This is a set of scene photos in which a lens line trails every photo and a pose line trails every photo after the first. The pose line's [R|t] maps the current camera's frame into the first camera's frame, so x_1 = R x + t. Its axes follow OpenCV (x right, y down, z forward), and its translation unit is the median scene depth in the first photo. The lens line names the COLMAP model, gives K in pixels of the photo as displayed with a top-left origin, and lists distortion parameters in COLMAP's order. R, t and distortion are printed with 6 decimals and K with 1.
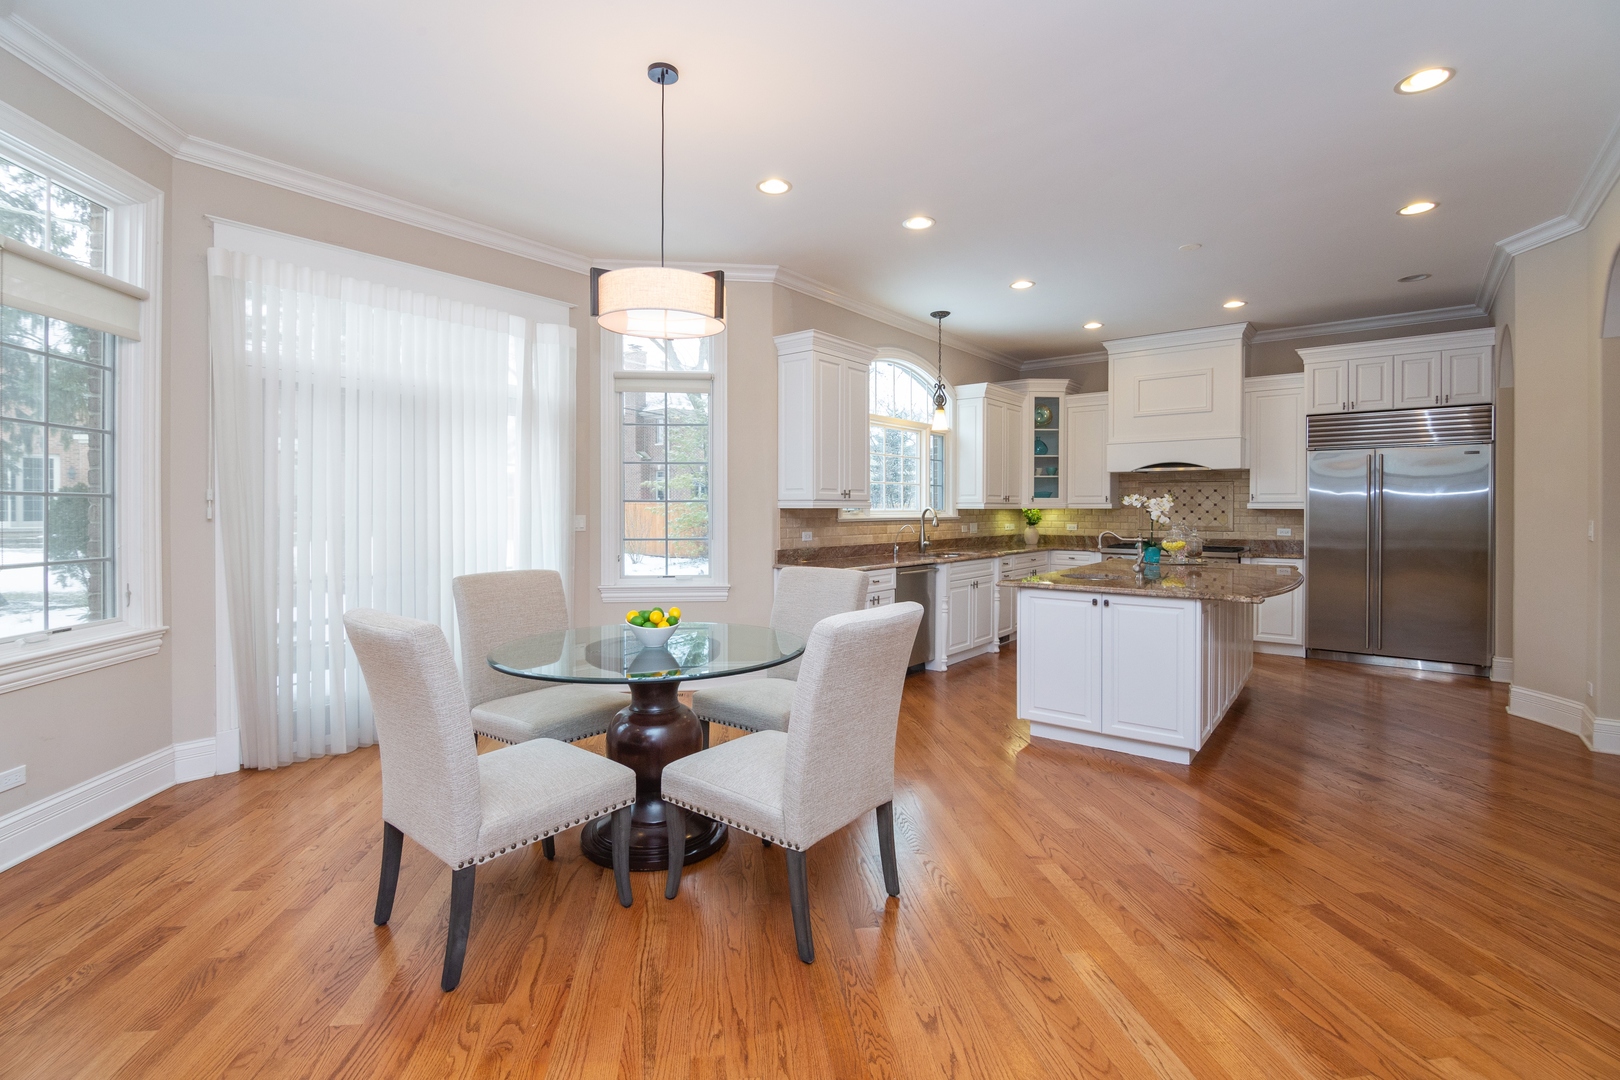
lens RADIAL K [[728.1, 0, 808.0], [0, 728.1, 518.0], [0, 0, 1]] dist [-0.012058, -0.000590]
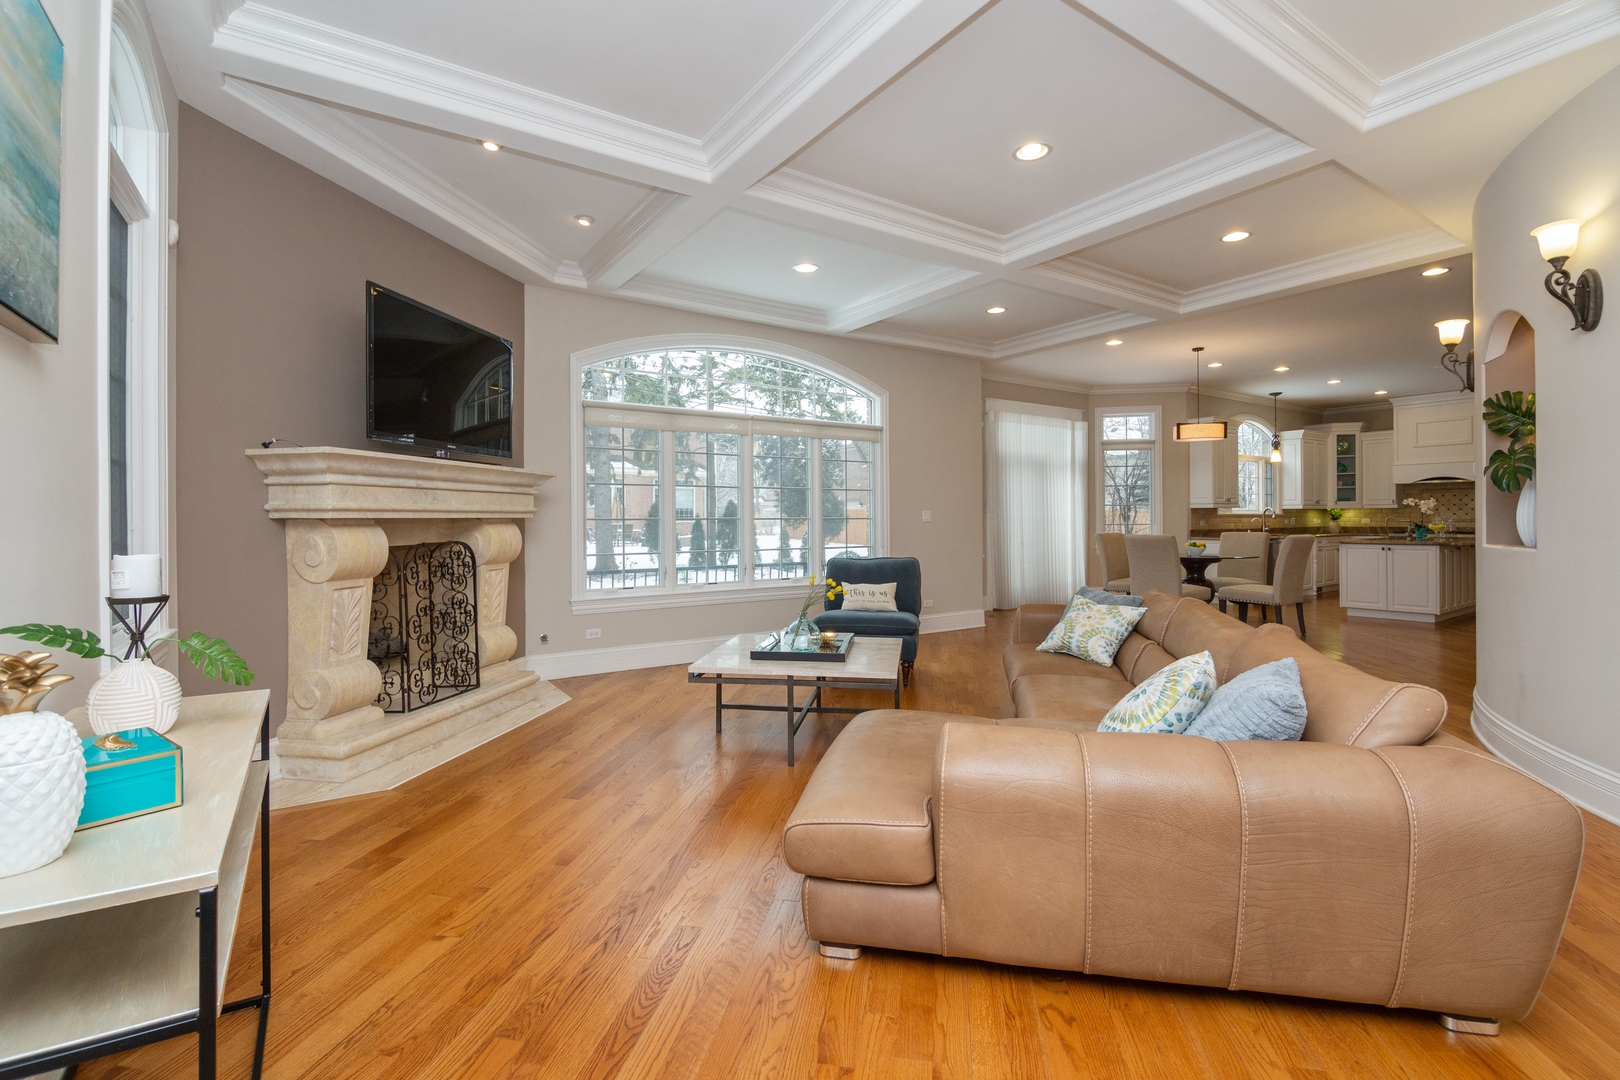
lens RADIAL K [[728.1, 0, 808.0], [0, 728.1, 518.0], [0, 0, 1]] dist [-0.012058, -0.000590]
pose [[0.955130, -0.005957, -0.296126, -0.332614], [0.001942, 0.999902, -0.013851, 0.028716], [0.296179, 0.012654, 0.955049, -0.860087]]
